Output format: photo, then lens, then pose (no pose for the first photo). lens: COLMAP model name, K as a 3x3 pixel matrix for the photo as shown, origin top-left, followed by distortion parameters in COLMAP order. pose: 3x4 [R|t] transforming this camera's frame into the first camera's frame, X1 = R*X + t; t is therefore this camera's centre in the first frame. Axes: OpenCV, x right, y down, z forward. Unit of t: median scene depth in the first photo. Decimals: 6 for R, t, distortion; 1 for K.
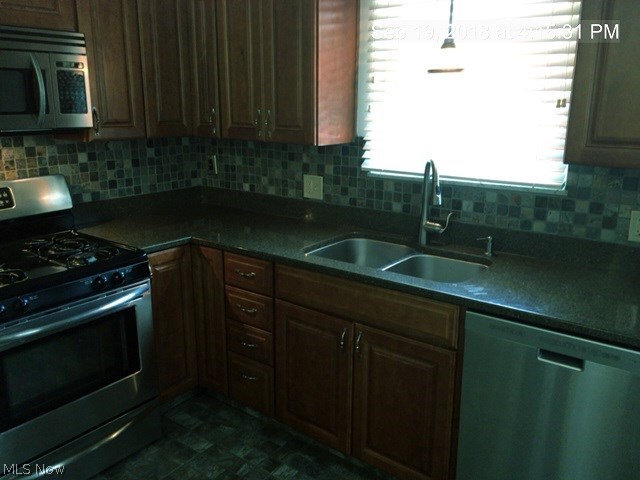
lens RADIAL K [[548.8, 0, 320.6], [0, 548.8, 239.8], [0, 0, 1]] dist [0.078155, -0.086007]
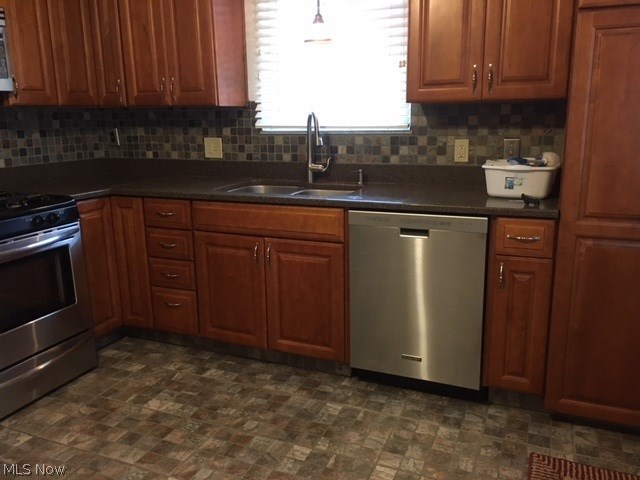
lens RADIAL K [[548.8, 0, 321.9], [0, 548.8, 240.7], [0, 0, 1]] dist [0.078155, -0.086007]
pose [[0.970930, -0.073140, 0.227914, -0.079543], [0.078690, 0.996781, -0.015349, 0.153147], [-0.226058, 0.032837, 0.973560, -0.209752]]
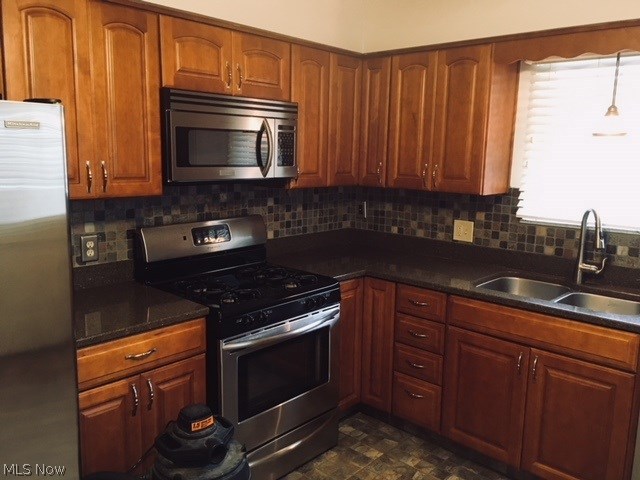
lens RADIAL K [[548.8, 0, 321.3], [0, 548.8, 239.6], [0, 0, 1]] dist [0.078155, -0.086007]
pose [[0.995216, 0.029675, -0.093089, -0.222331], [-0.037688, 0.995621, -0.085543, 0.033824], [0.090143, 0.088642, 0.991976, -0.172259]]
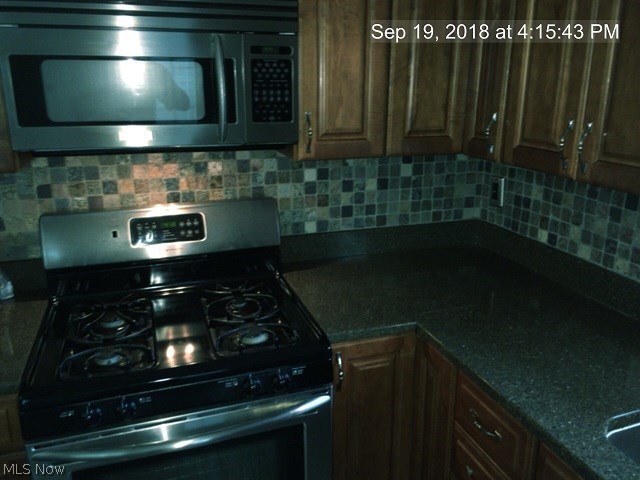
lens RADIAL K [[548.8, 0, 318.9], [0, 548.8, 239.4], [0, 0, 1]] dist [0.078155, -0.086007]
pose [[0.824121, 0.157559, -0.544058, -0.002893], [-0.138064, 0.987439, 0.076826, -0.130238], [0.549329, 0.011801, 0.835523, 0.420168]]
